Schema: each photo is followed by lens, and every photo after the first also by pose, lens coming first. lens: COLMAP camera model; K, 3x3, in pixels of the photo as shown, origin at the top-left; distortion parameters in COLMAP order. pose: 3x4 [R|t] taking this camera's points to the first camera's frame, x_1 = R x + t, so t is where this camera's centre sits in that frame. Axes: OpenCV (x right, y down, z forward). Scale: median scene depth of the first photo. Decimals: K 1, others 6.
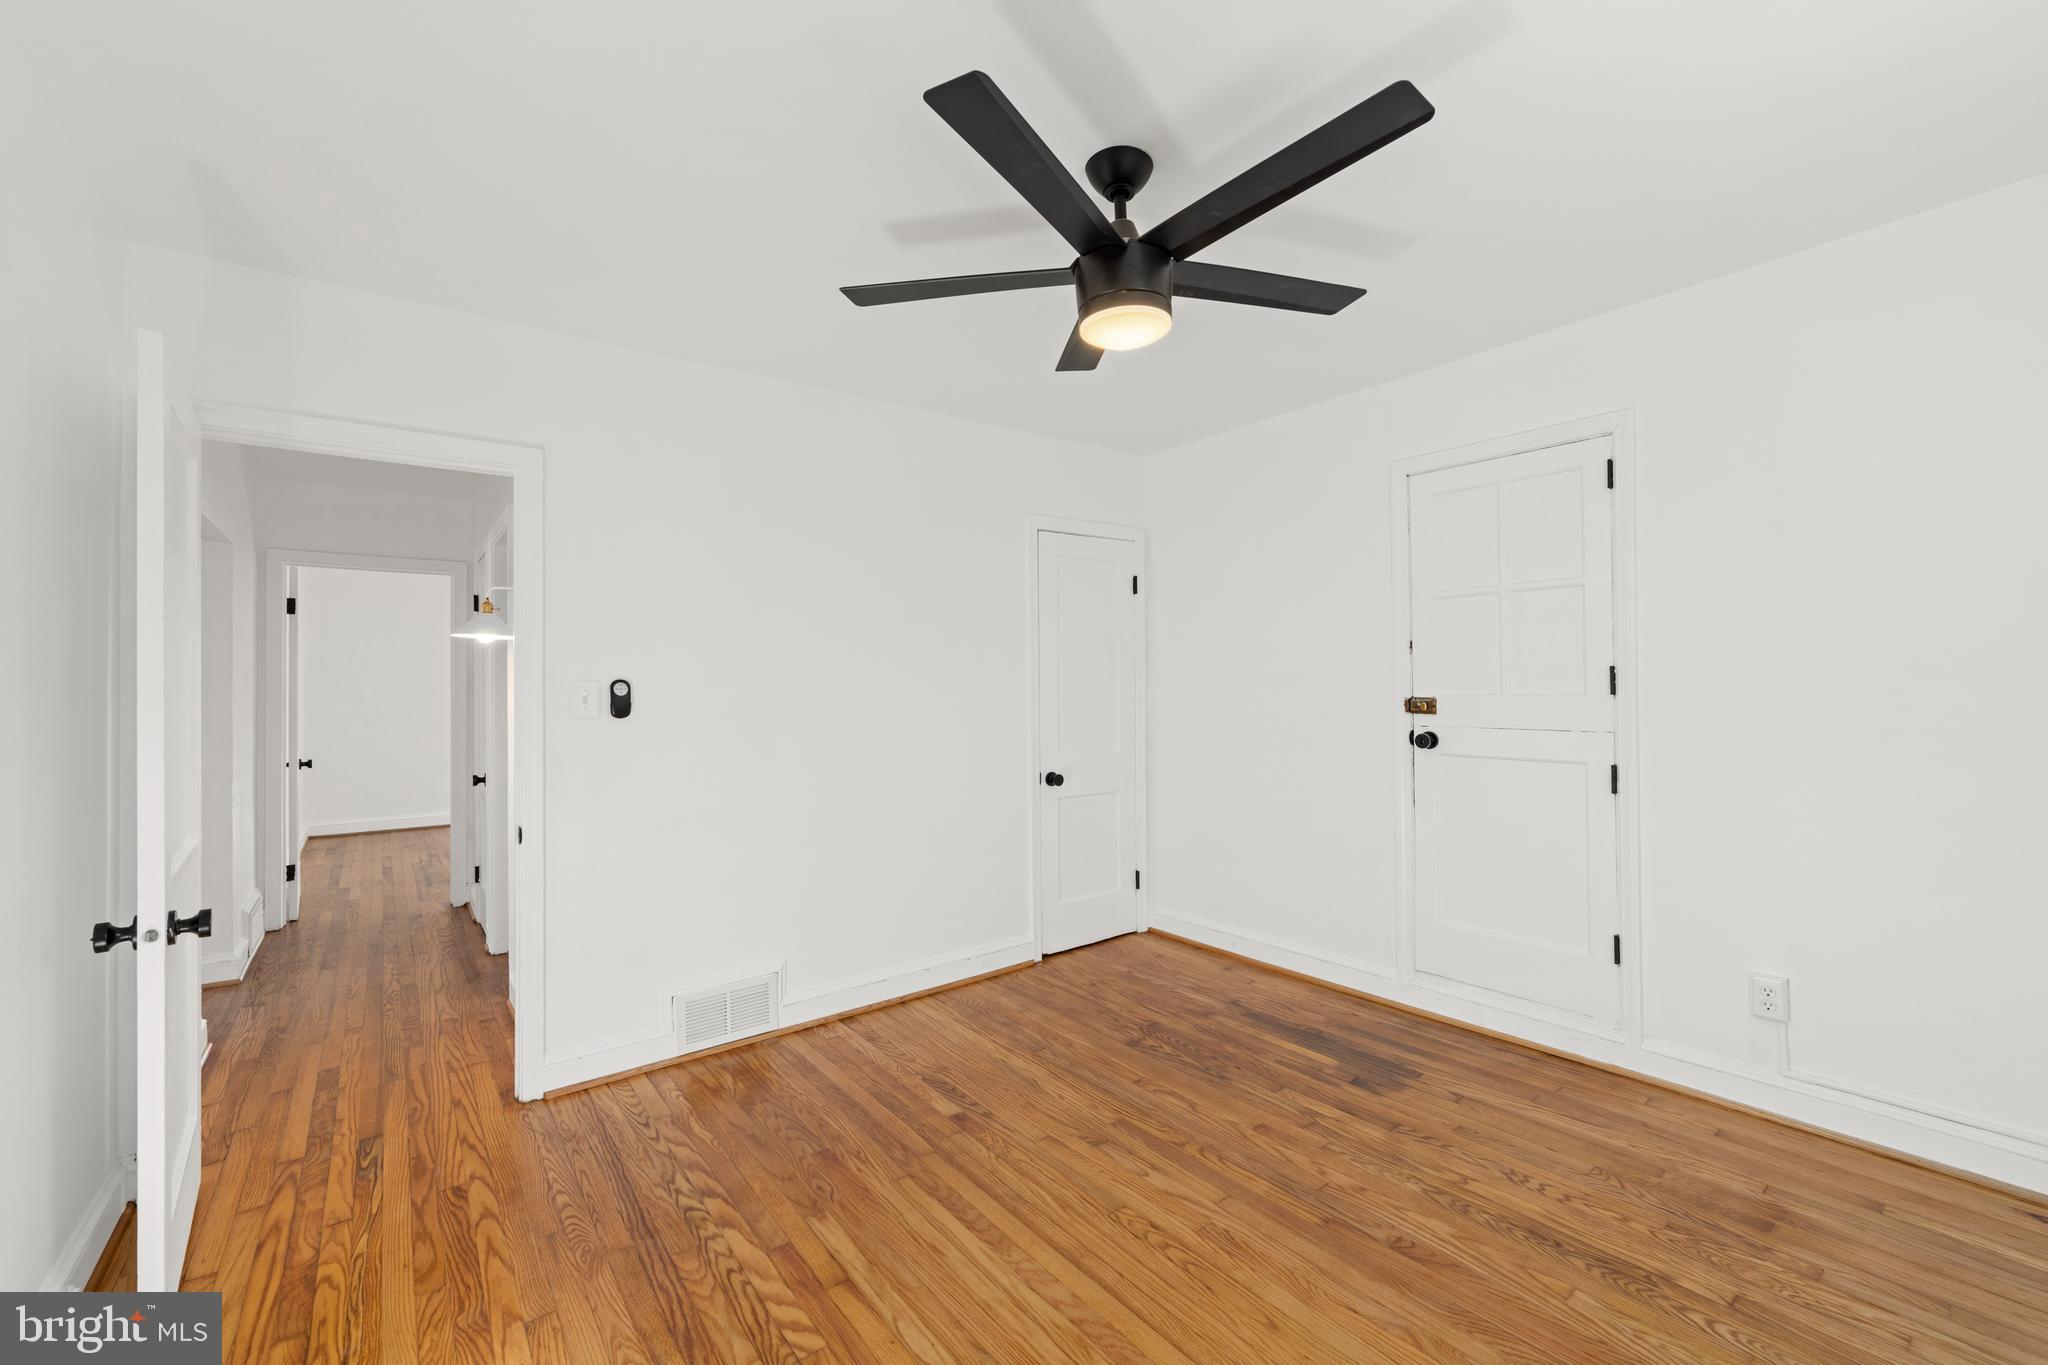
lens RADIAL K [[838.9, 0, 1028.2], [0, 838.9, 676.7], [0, 0, 1]] dist [0.004009, -0.001804]
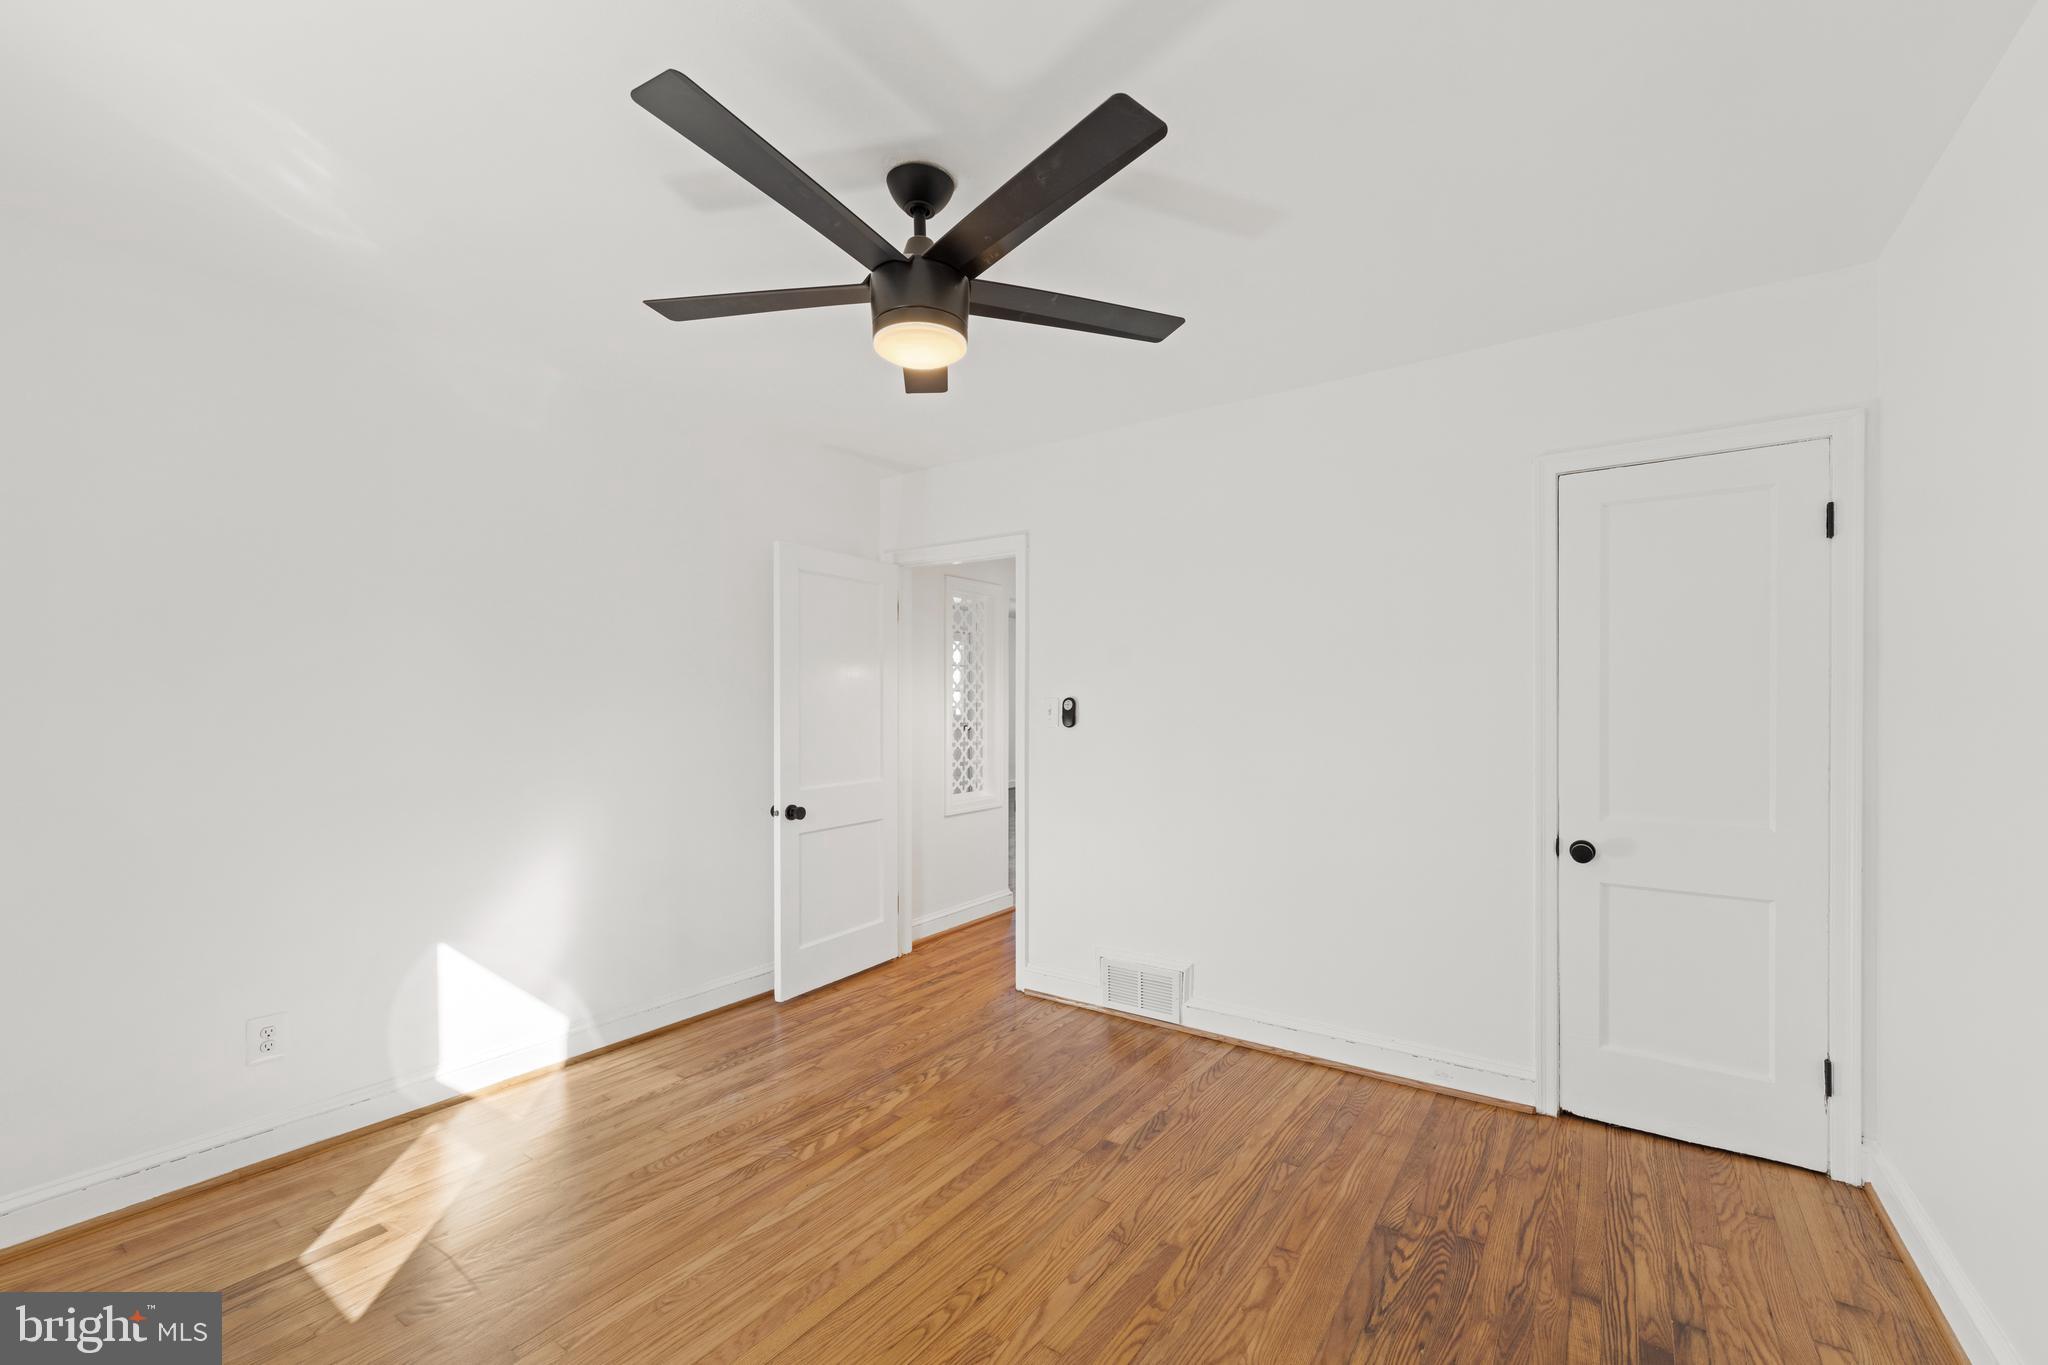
lens RADIAL K [[838.9, 0, 1018.7], [0, 838.9, 695.6], [0, 0, 1]] dist [0.004009, -0.001804]
pose [[0.300326, 0.003719, -0.953829, 0.814611], [0.005534, 0.999969, 0.005642, -0.008110], [0.953821, -0.006972, 0.300296, 0.602800]]
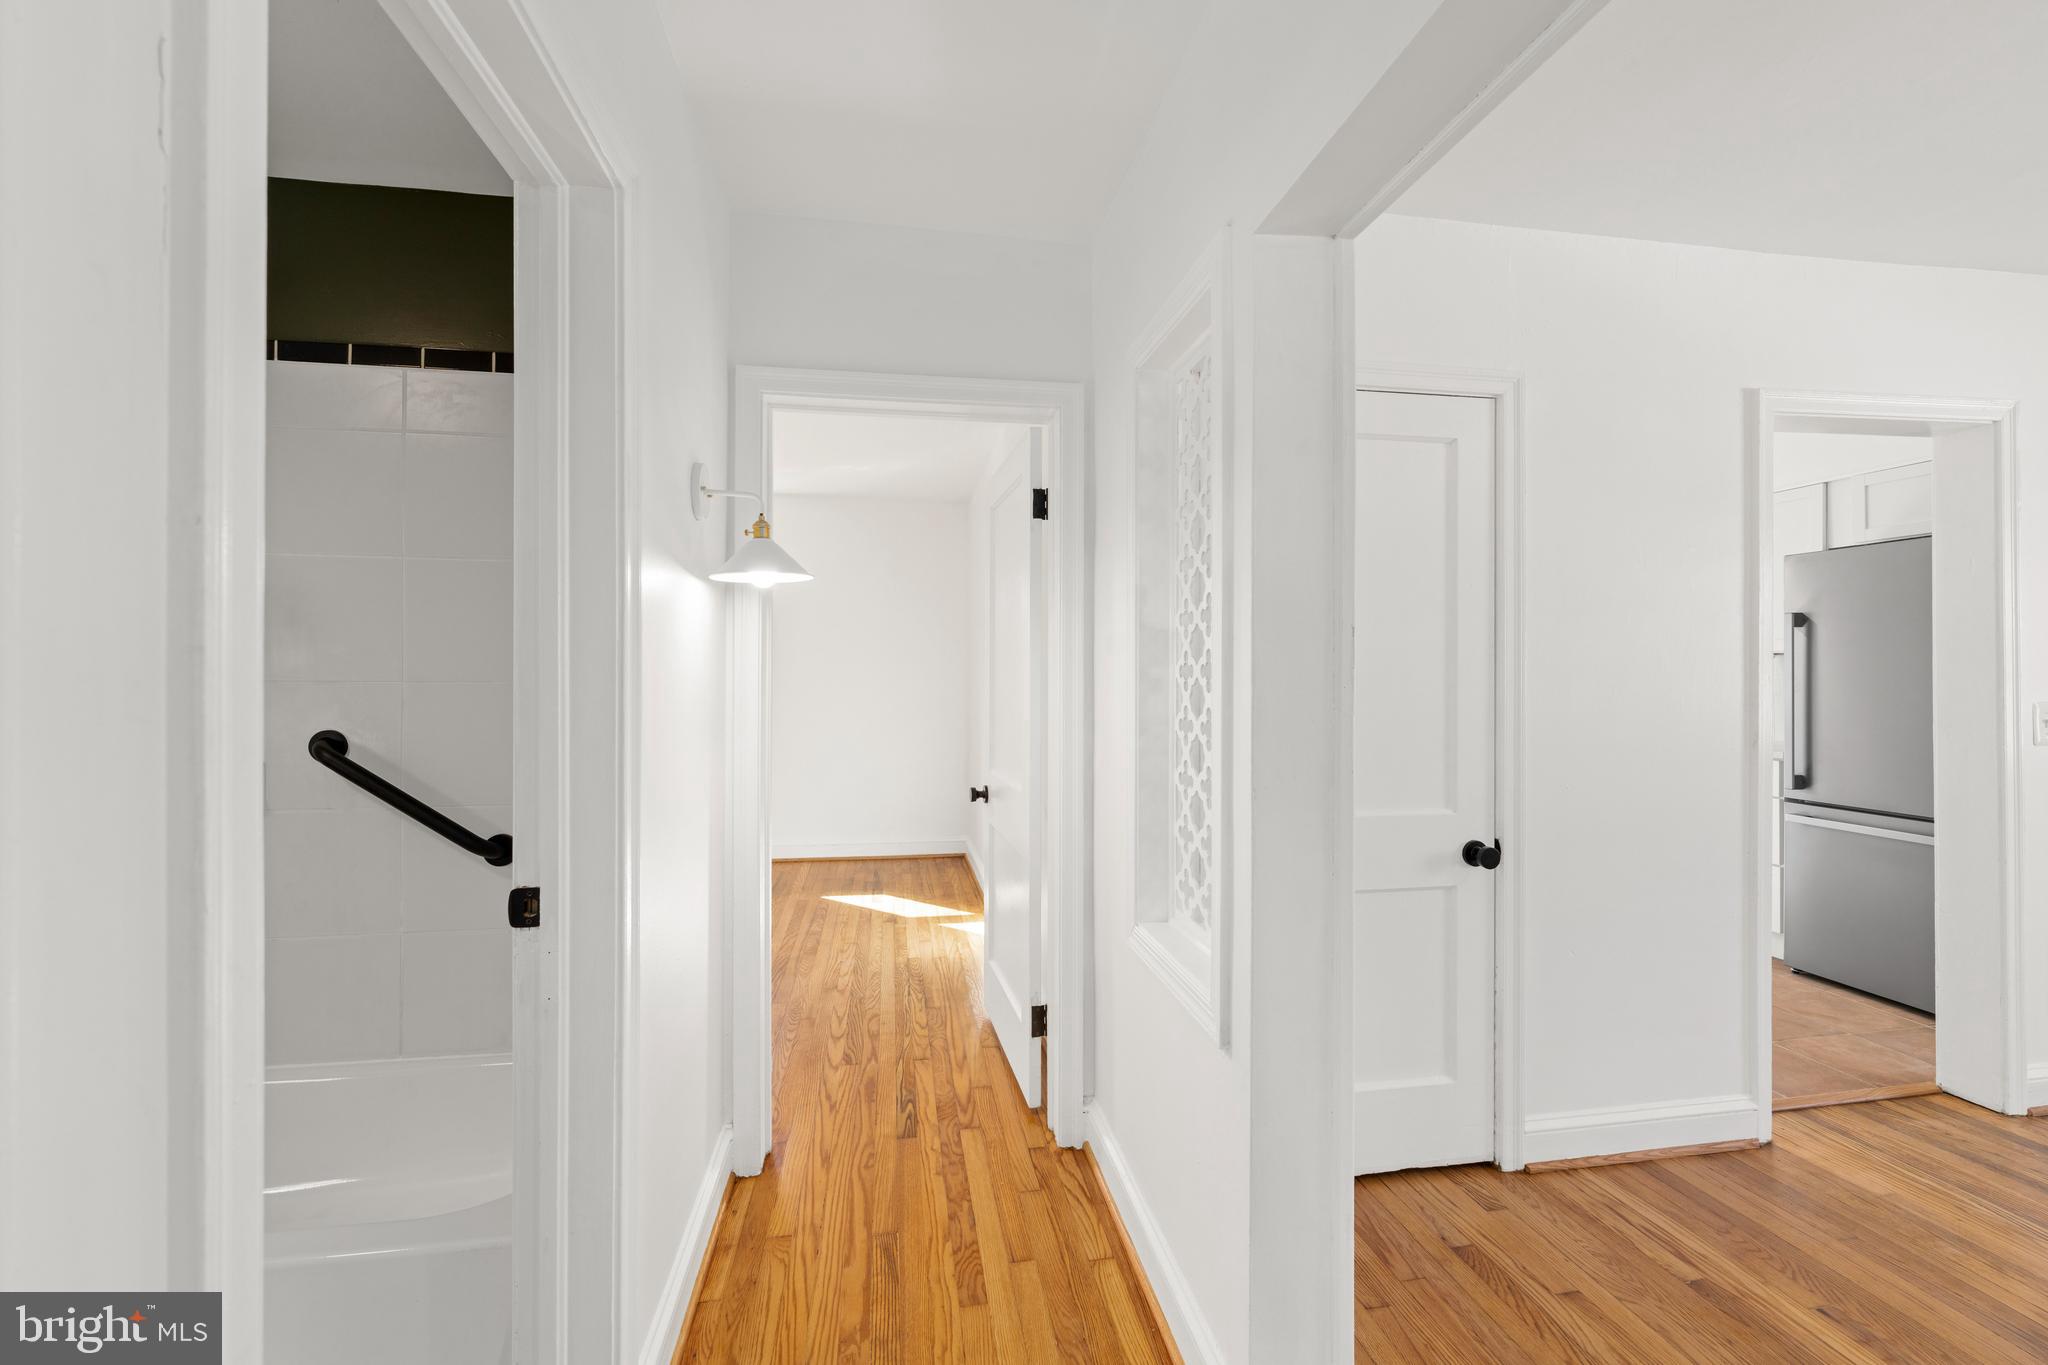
lens RADIAL K [[838.9, 0, 1027.5], [0, 838.9, 678.8], [0, 0, 1]] dist [0.004009, -0.001804]
pose [[-0.881997, 0.005592, 0.471221, -1.312334], [0.001478, 0.999957, -0.009100, 0.040030], [-0.471252, -0.007330, -0.881968, 1.724694]]
